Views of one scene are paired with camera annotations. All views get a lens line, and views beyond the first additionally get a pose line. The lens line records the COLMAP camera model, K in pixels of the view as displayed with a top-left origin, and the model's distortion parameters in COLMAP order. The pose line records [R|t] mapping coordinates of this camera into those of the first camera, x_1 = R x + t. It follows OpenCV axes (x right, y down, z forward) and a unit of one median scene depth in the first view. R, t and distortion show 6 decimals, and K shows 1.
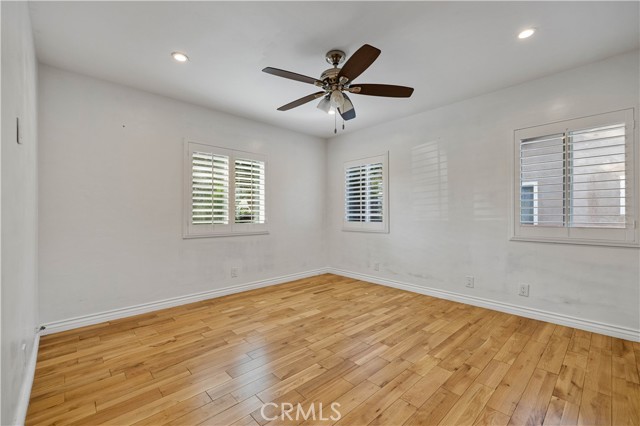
lens RADIAL K [[271.0, 0, 316.4], [0, 271.0, 212.7], [0, 0, 1]] dist [0.000329, -0.000008]
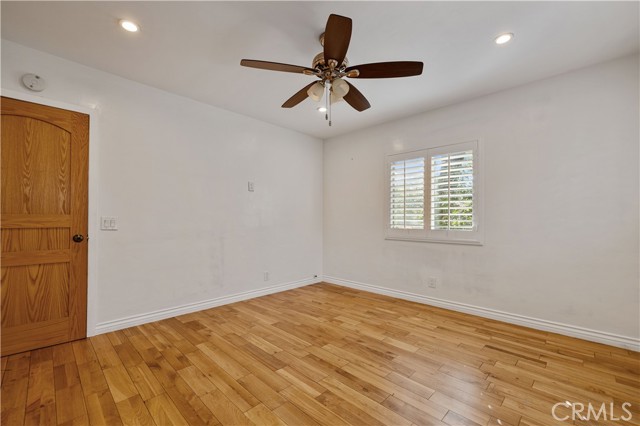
lens RADIAL K [[271.0, 0, 313.3], [0, 271.0, 215.9], [0, 0, 1]] dist [0.000329, -0.000008]
pose [[0.039435, -0.008368, -0.999187, 0.844038], [-0.001273, 0.999964, -0.008424, 0.007626], [0.999221, 0.001604, 0.039423, 0.807200]]
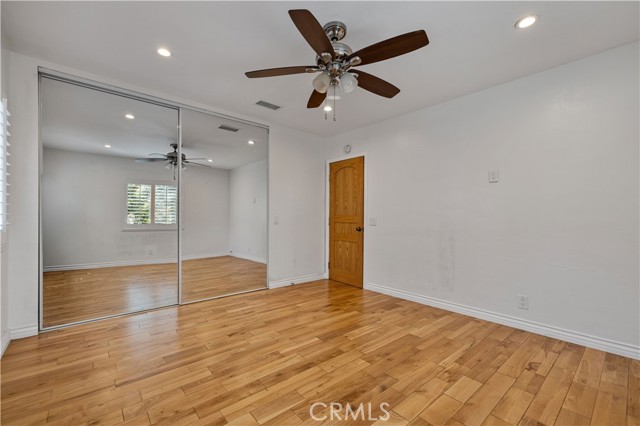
lens RADIAL K [[271.0, 0, 319.1], [0, 271.0, 214.2], [0, 0, 1]] dist [0.000329, -0.000008]
pose [[-0.999532, -0.004712, 0.030221, 0.080731], [-0.005120, 0.999896, -0.013455, 0.012194], [-0.030154, -0.013603, -0.999453, 1.654780]]
